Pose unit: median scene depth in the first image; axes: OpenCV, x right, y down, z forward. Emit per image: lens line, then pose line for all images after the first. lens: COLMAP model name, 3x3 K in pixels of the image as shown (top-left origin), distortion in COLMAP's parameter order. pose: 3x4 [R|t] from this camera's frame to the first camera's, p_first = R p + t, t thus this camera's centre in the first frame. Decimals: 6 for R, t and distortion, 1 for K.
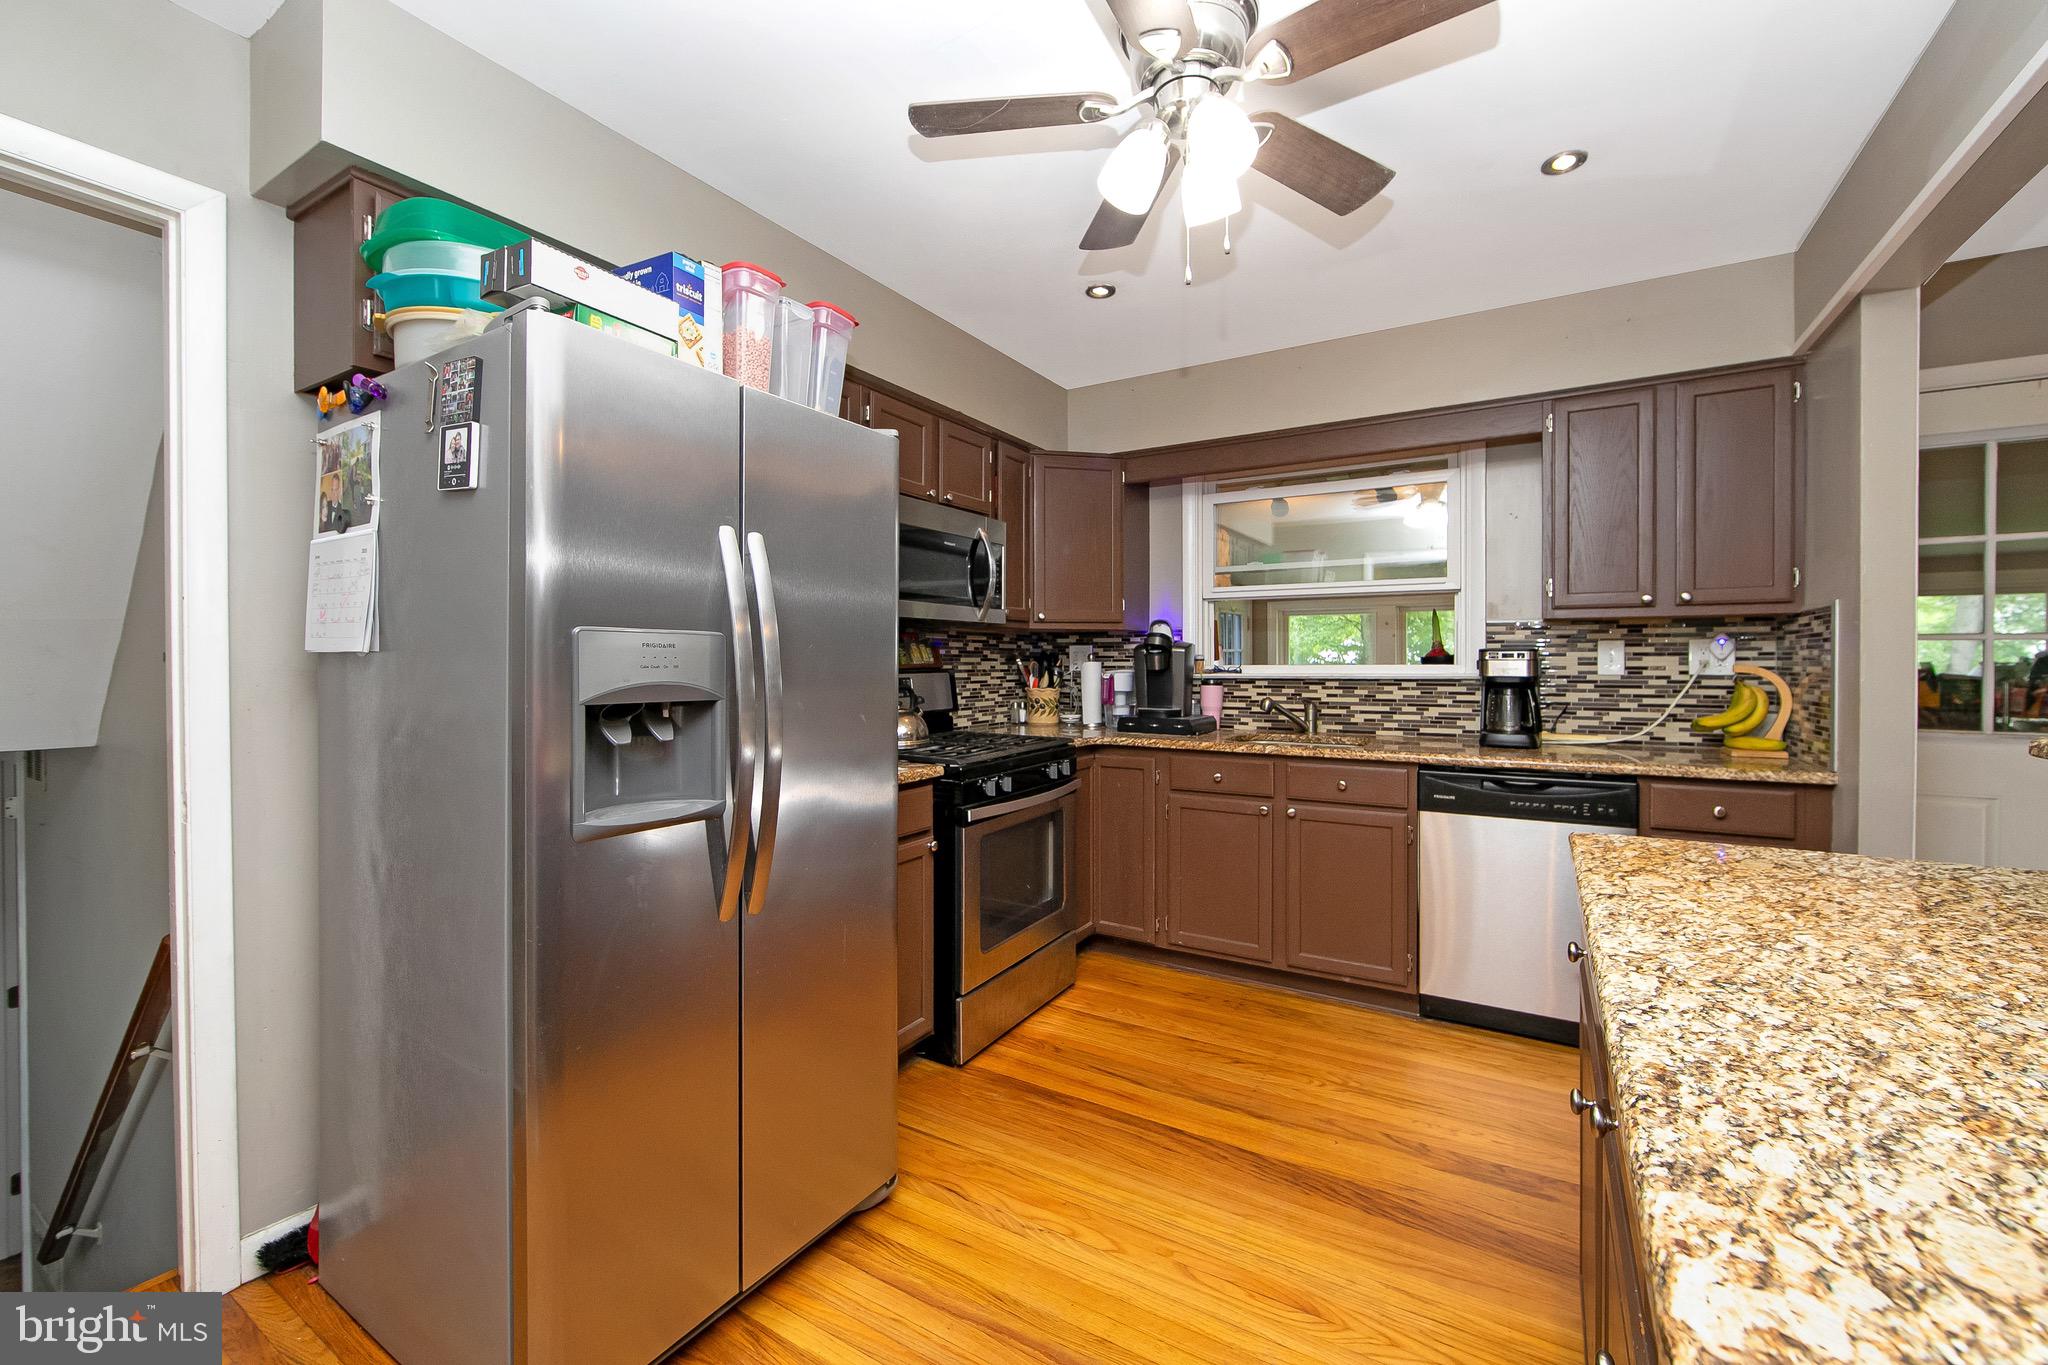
lens RADIAL K [[841.5, 0, 1027.5], [0, 841.5, 665.2], [0, 0, 1]] dist [-0.011075, 0.000196]
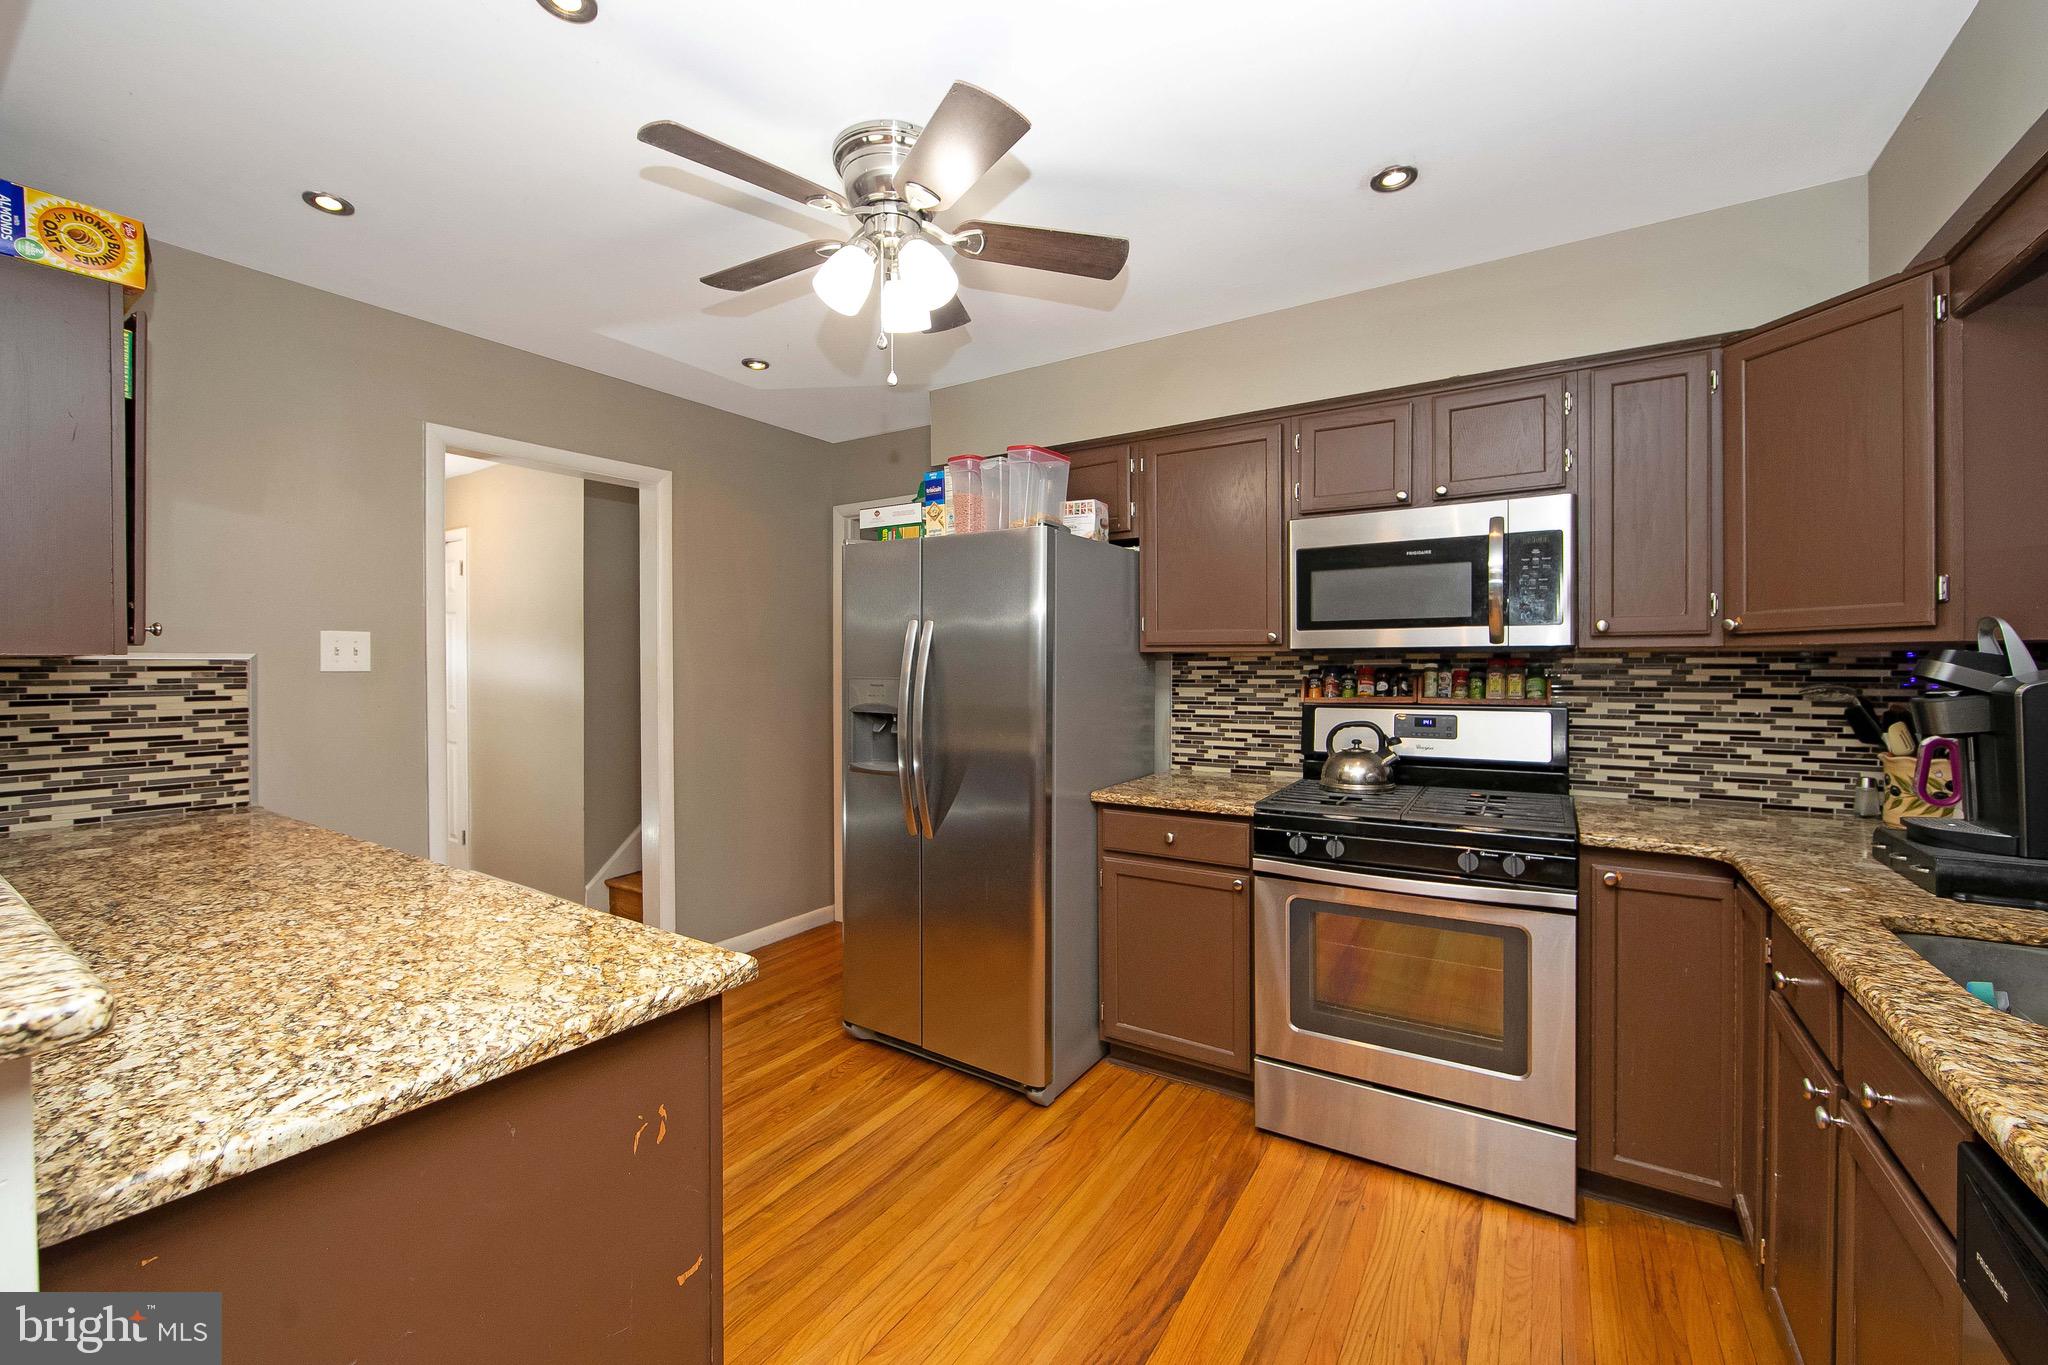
lens RADIAL K [[811.9, 0, 1022.9], [0, 811.9, 670.0], [0, 0, 1]] dist [-0.016152, -0.000035]
pose [[-0.029346, 0.004428, -0.999559, 0.751107], [-0.006195, 0.999970, 0.004612, -0.034678], [0.999550, 0.006328, -0.029318, 0.691055]]
